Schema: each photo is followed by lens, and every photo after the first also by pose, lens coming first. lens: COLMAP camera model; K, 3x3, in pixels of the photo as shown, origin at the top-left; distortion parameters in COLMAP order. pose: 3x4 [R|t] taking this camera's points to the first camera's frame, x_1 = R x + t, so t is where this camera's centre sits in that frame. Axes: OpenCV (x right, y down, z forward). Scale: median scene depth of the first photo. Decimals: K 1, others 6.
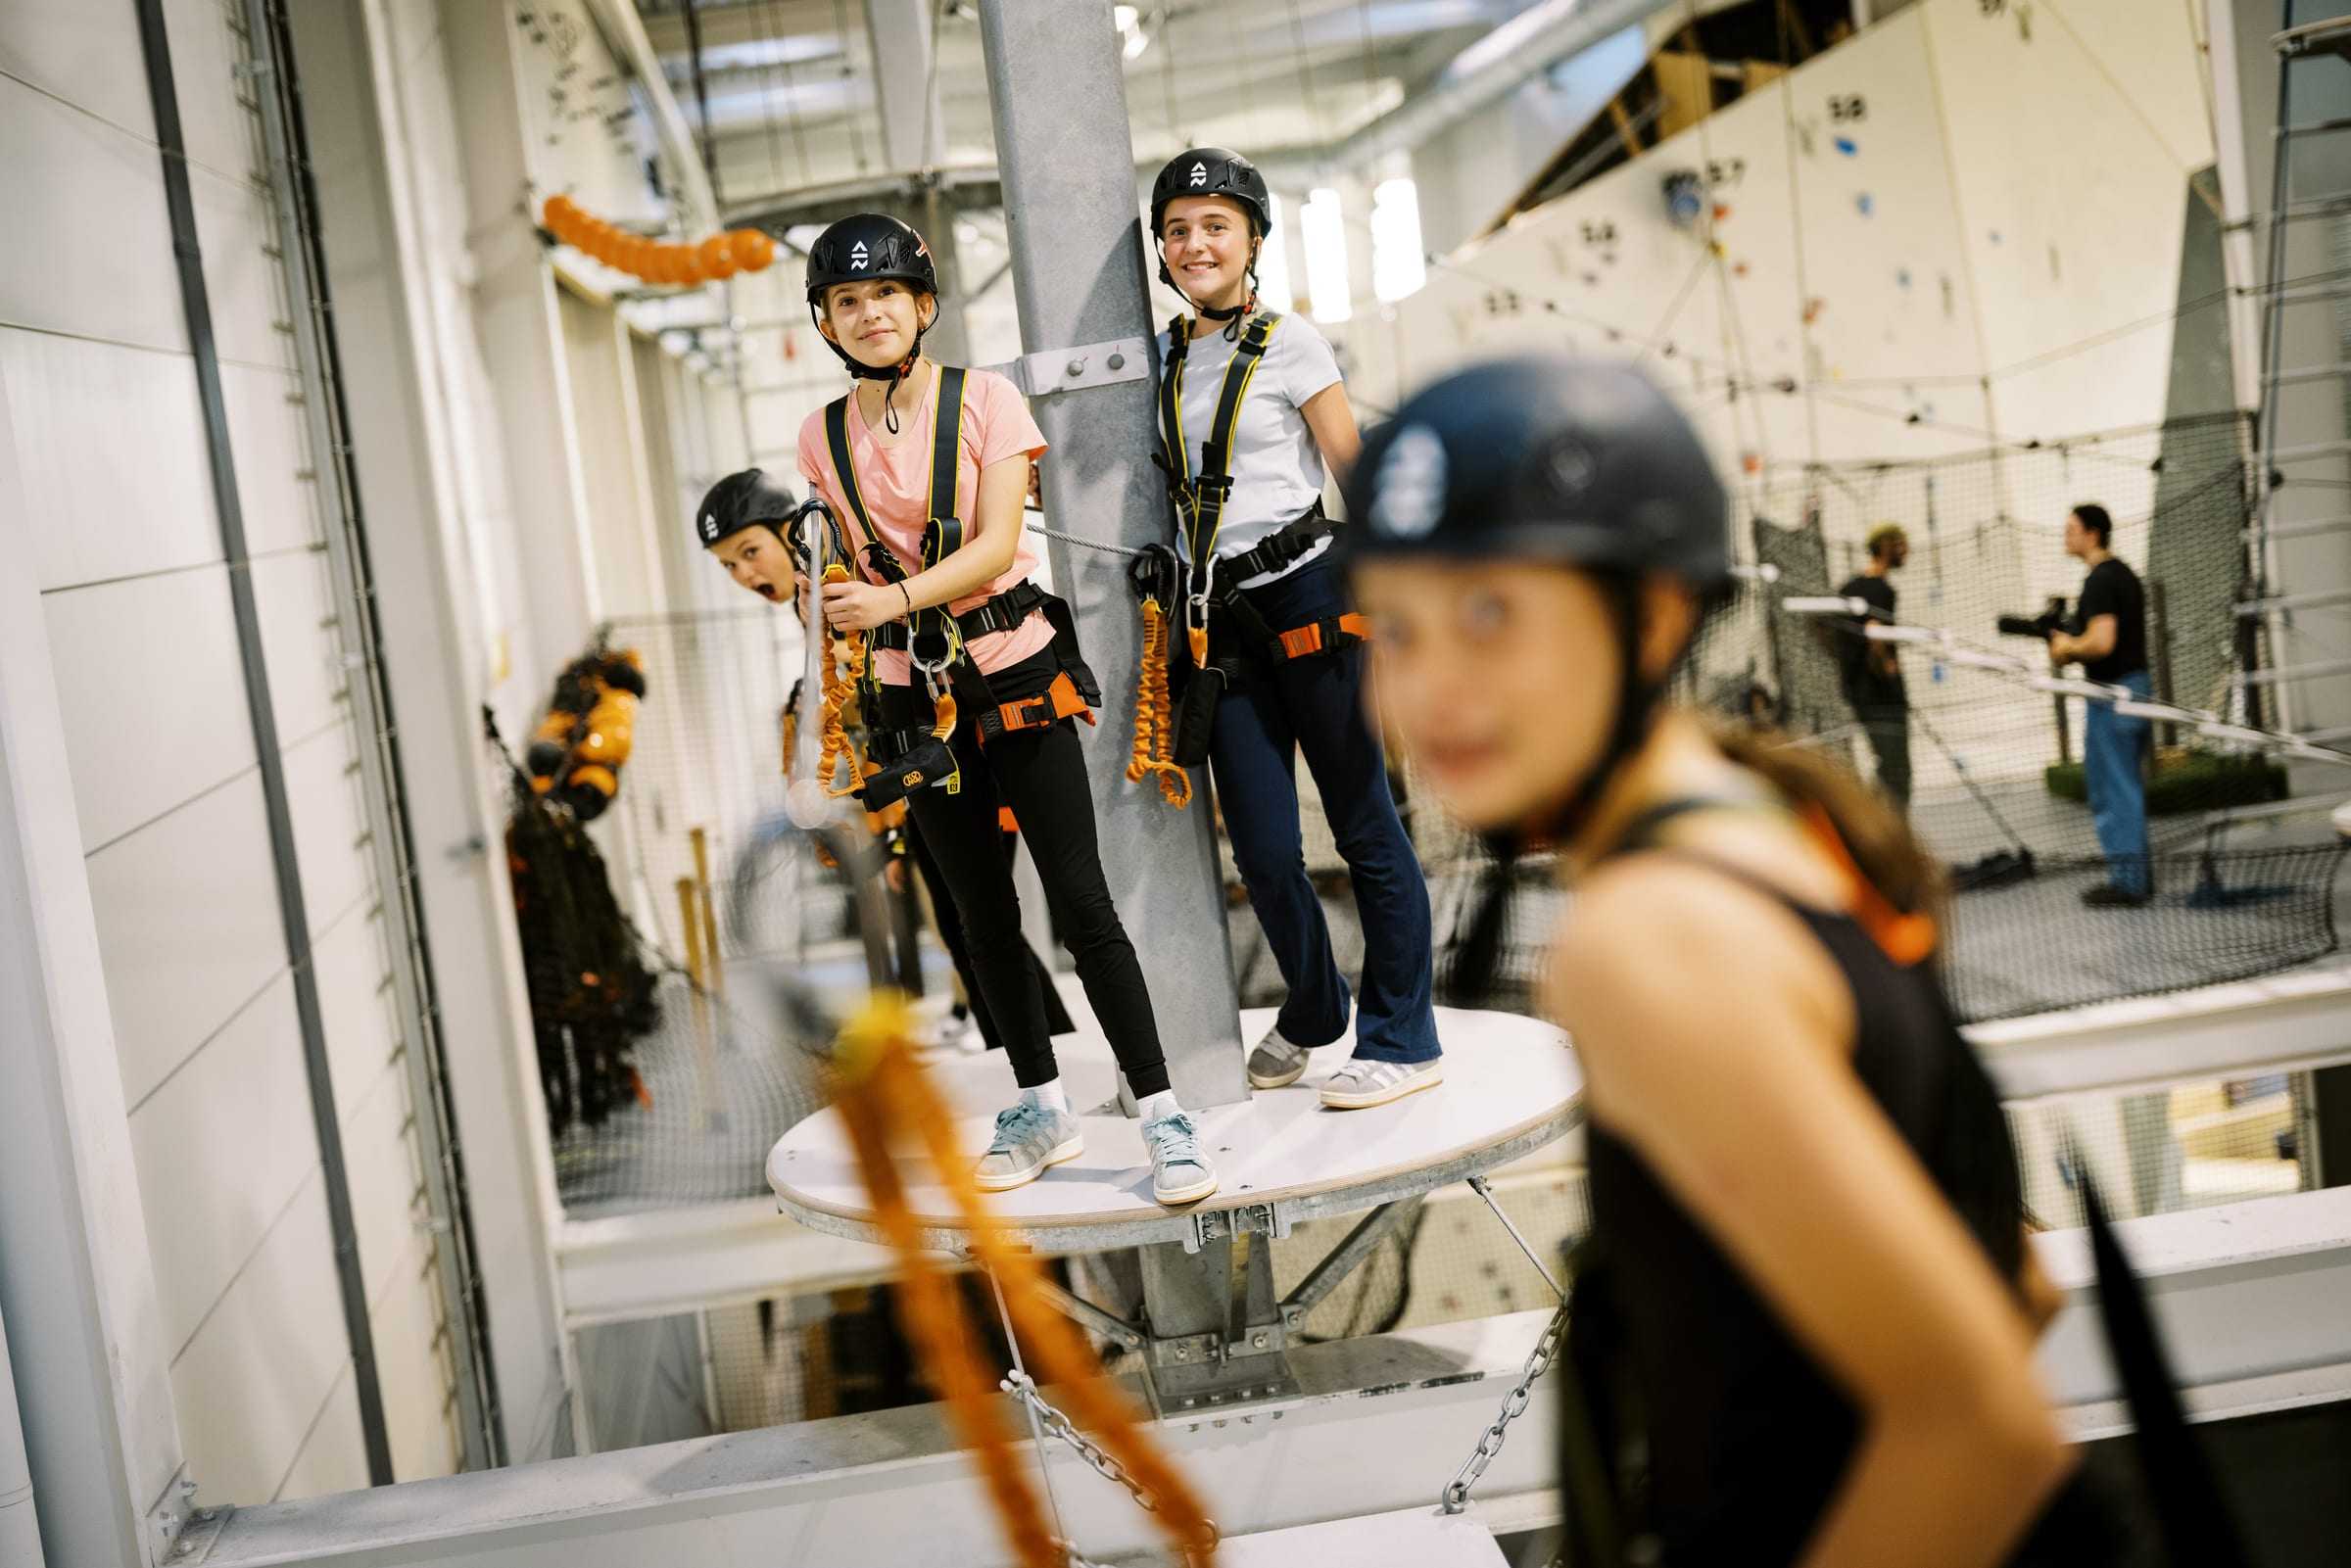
lens RADIAL K [[3133.6, 0, 1175.5], [0, 3133.6, 784.0], [0, 0, 1]] dist [0.007800, 0.095042]
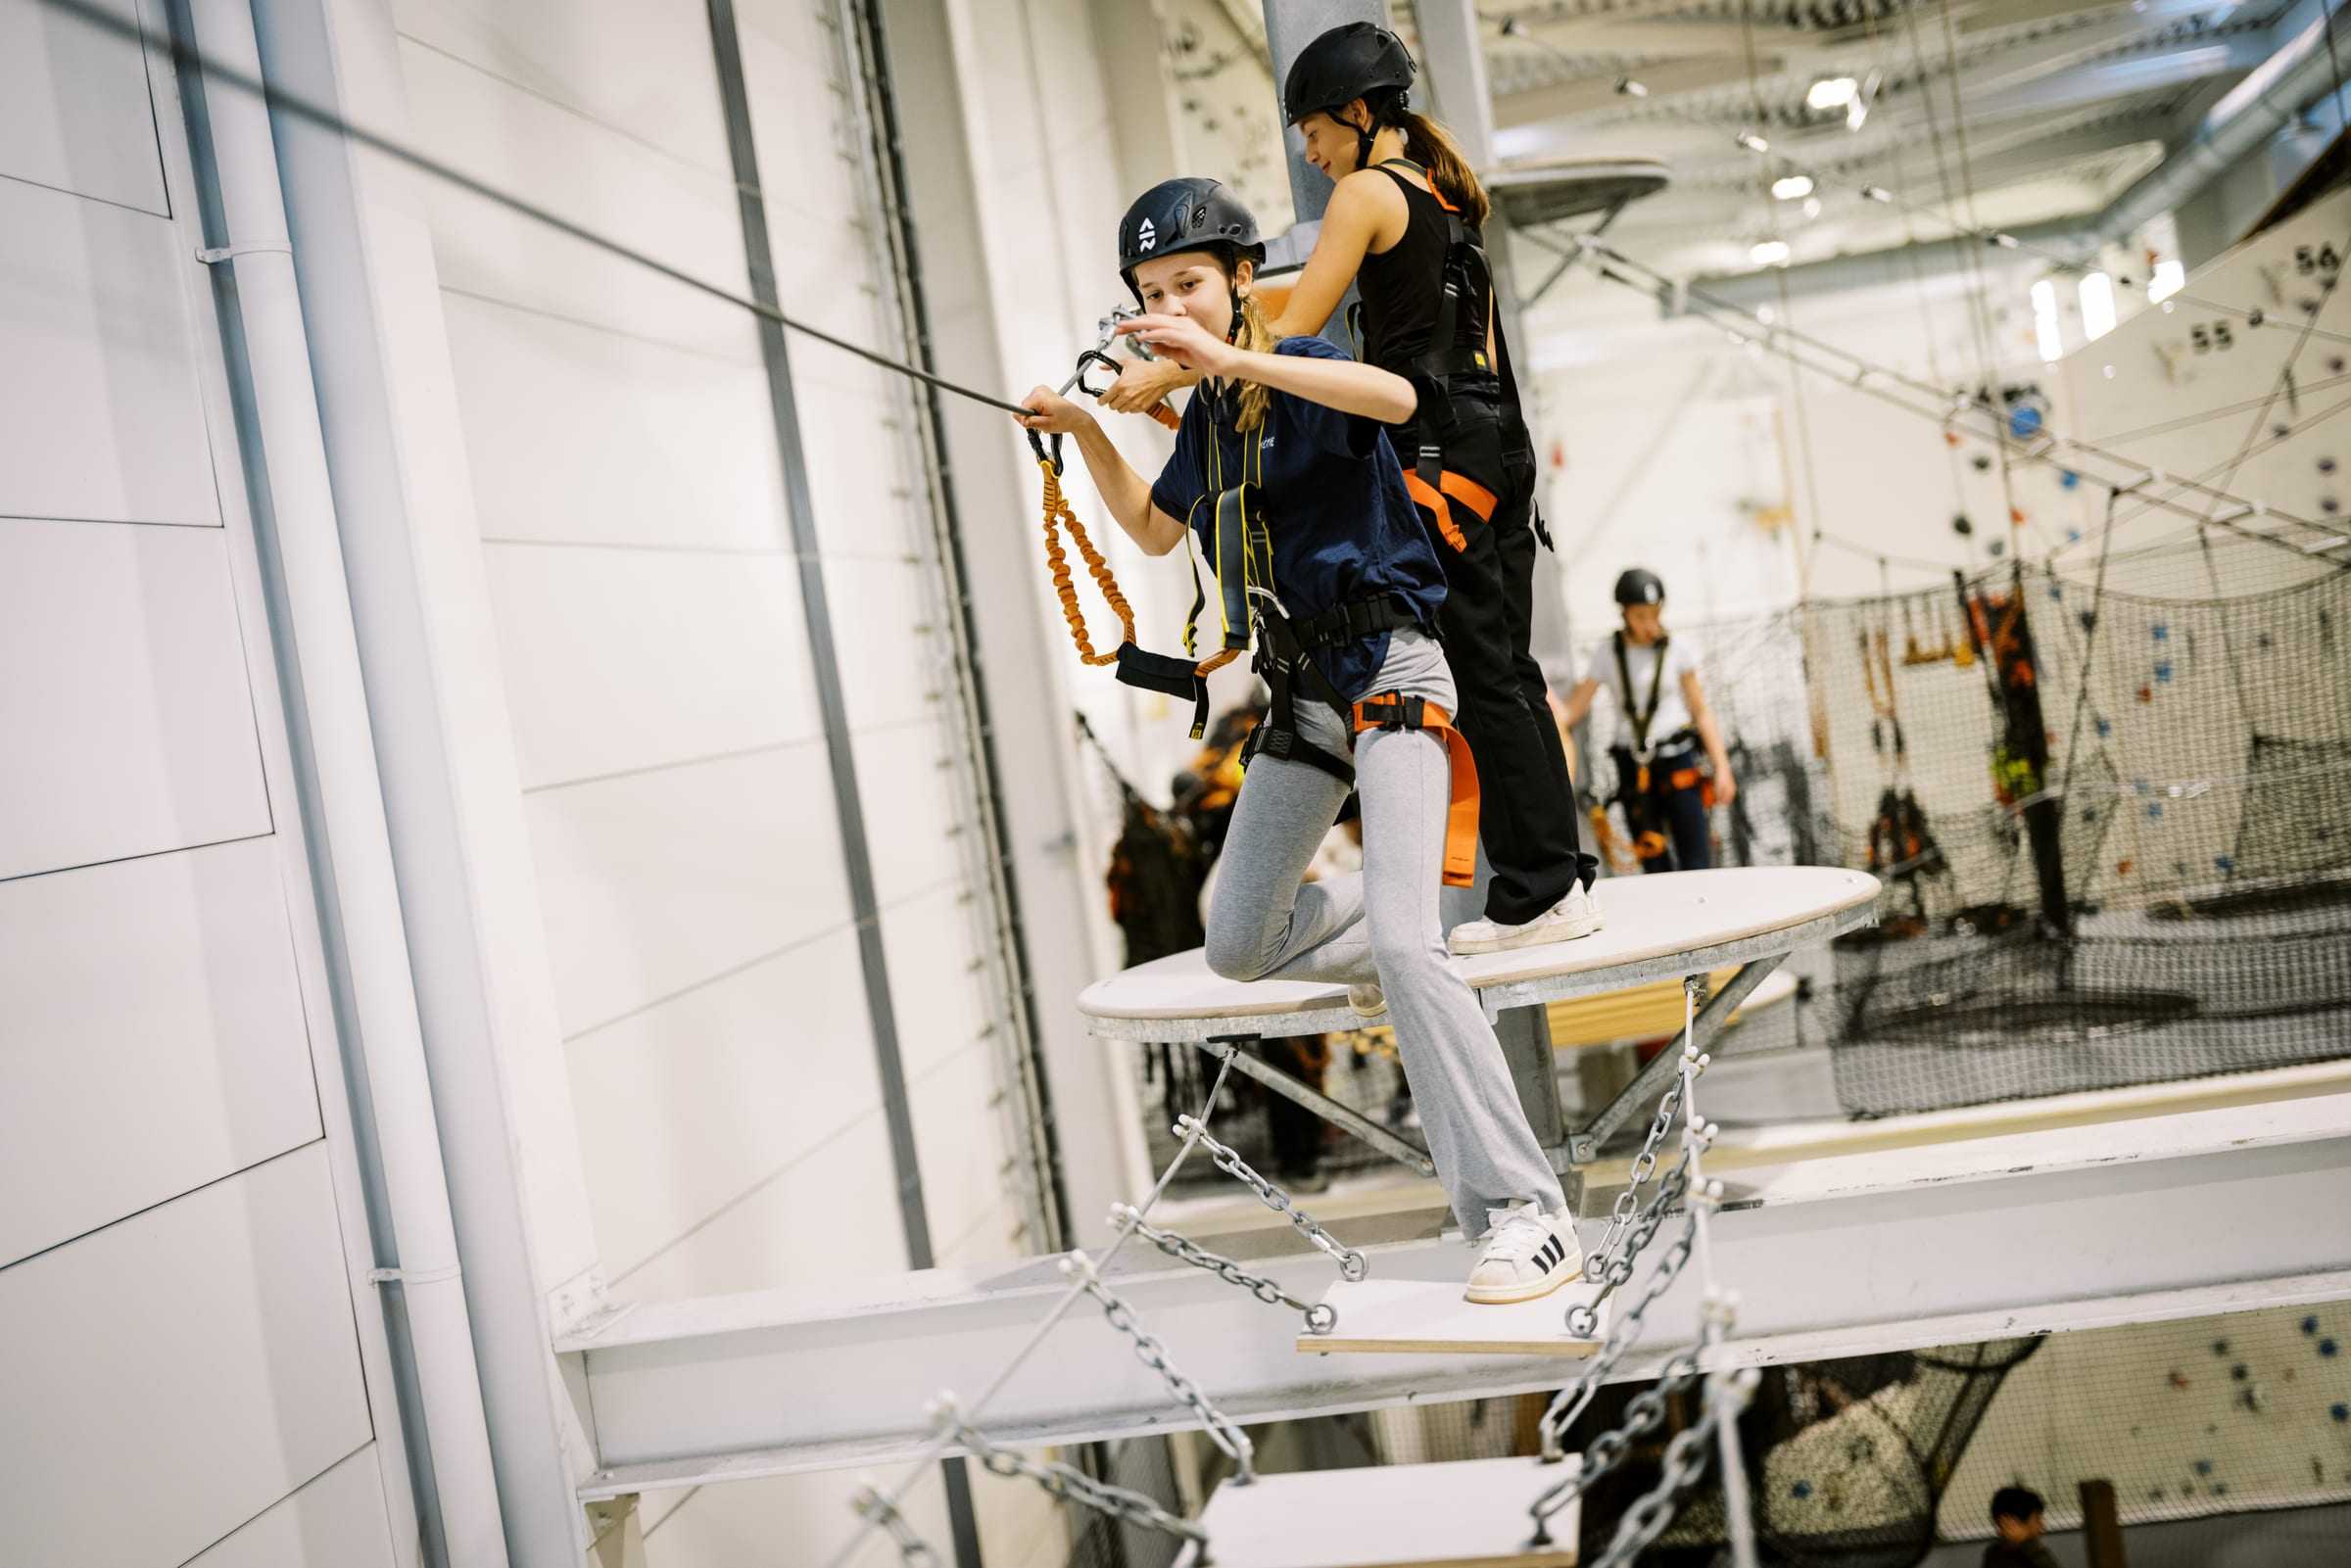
lens RADIAL K [[3133.6, 0, 1175.5], [0, 3133.6, 784.0], [0, 0, 1]] dist [0.007800, 0.095042]
pose [[0.964621, -0.017583, -0.263055, 0.093172], [0.005886, 0.998961, -0.045187, 0.049327], [0.263576, 0.042040, 0.963722, -0.018222]]
